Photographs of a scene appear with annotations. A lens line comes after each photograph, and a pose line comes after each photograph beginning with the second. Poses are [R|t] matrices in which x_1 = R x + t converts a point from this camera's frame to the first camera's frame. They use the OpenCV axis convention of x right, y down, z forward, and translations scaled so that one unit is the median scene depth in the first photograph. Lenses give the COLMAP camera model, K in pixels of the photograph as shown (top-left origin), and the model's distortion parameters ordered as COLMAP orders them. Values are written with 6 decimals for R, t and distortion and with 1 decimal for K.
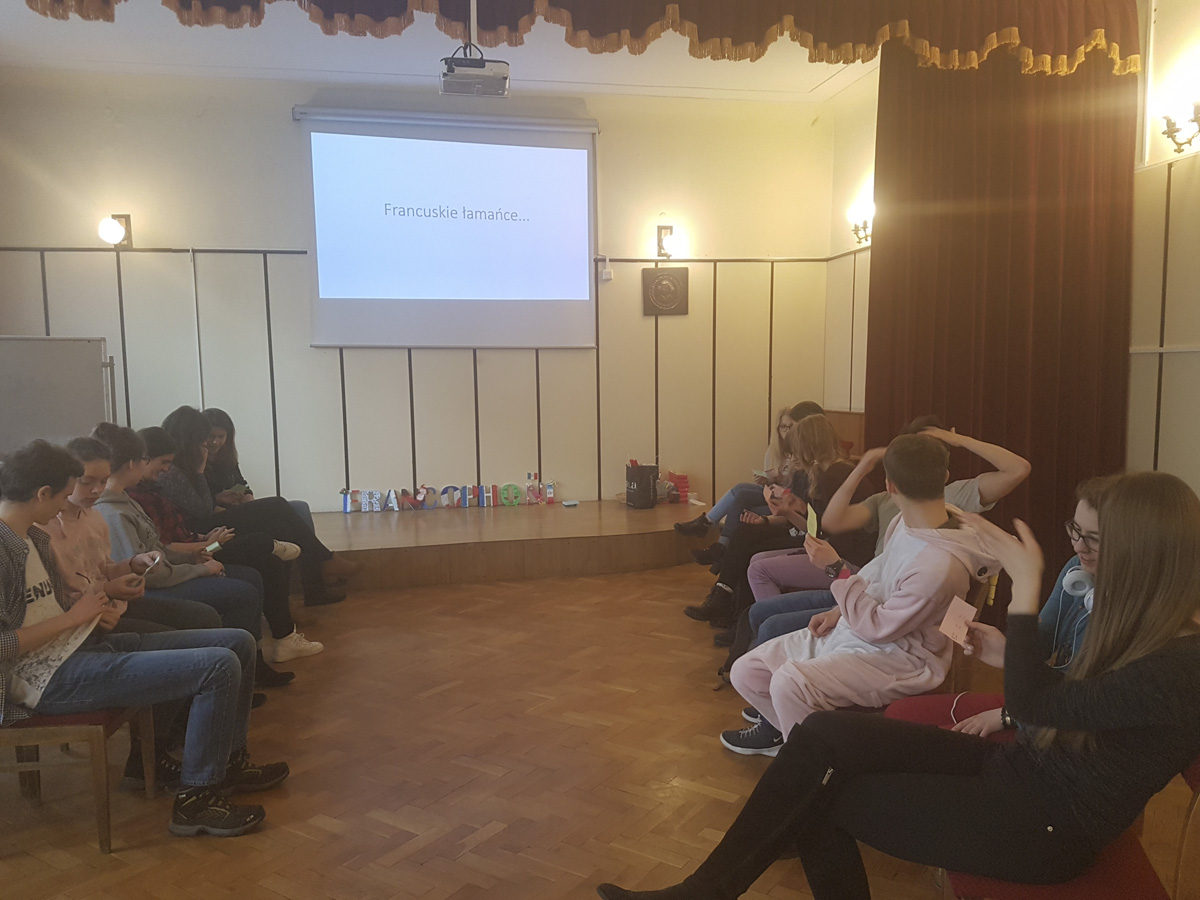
lens RADIAL K [[915.2, 0, 612.5], [0, 915.2, 479.8], [0, 0, 1]] dist [0.088860, -0.112248]
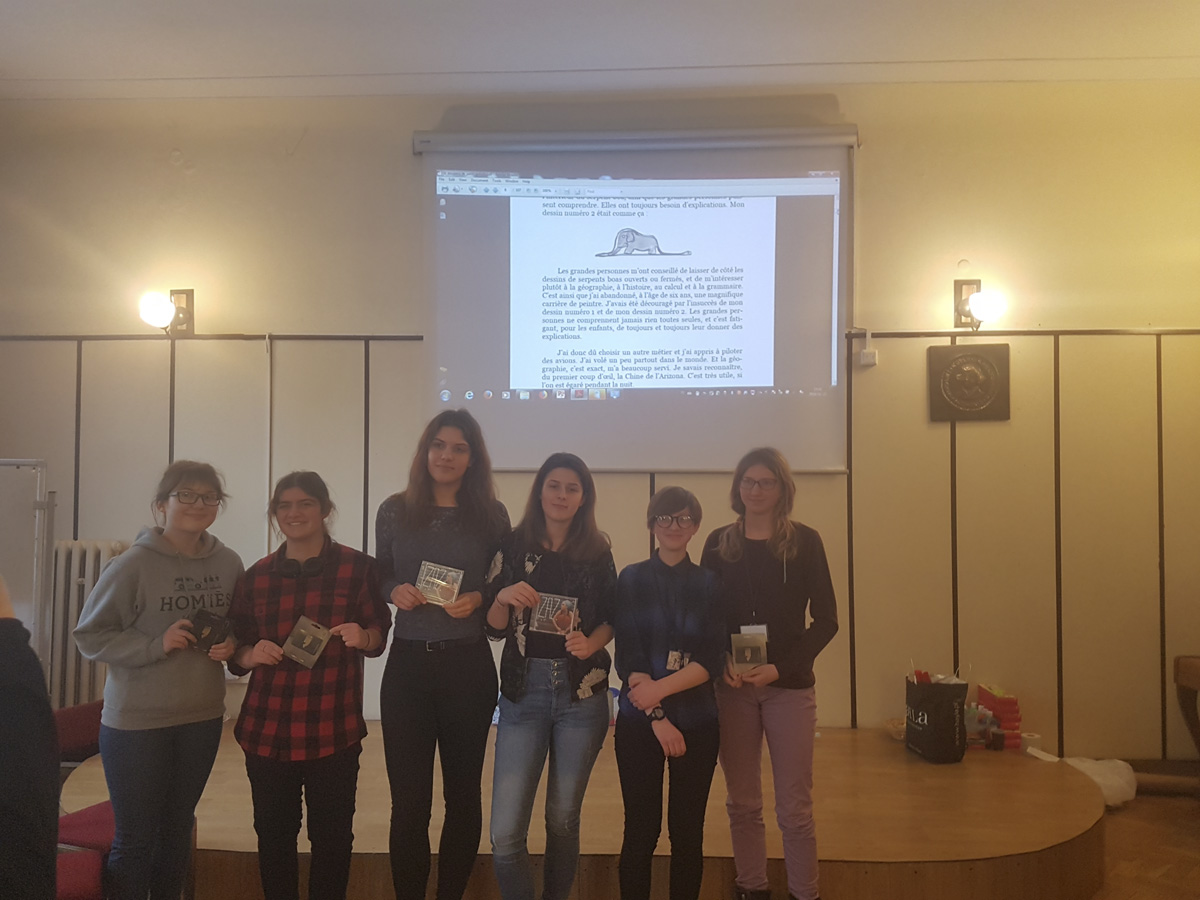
lens RADIAL K [[915.2, 0, 593.0], [0, 915.2, 469.7], [0, 0, 1]] dist [0.088860, -0.112248]
pose [[0.968852, 0.008281, -0.247502, -0.031218], [-0.043701, 0.989473, -0.137961, -0.054049], [0.243754, 0.144480, 0.959015, 0.366732]]
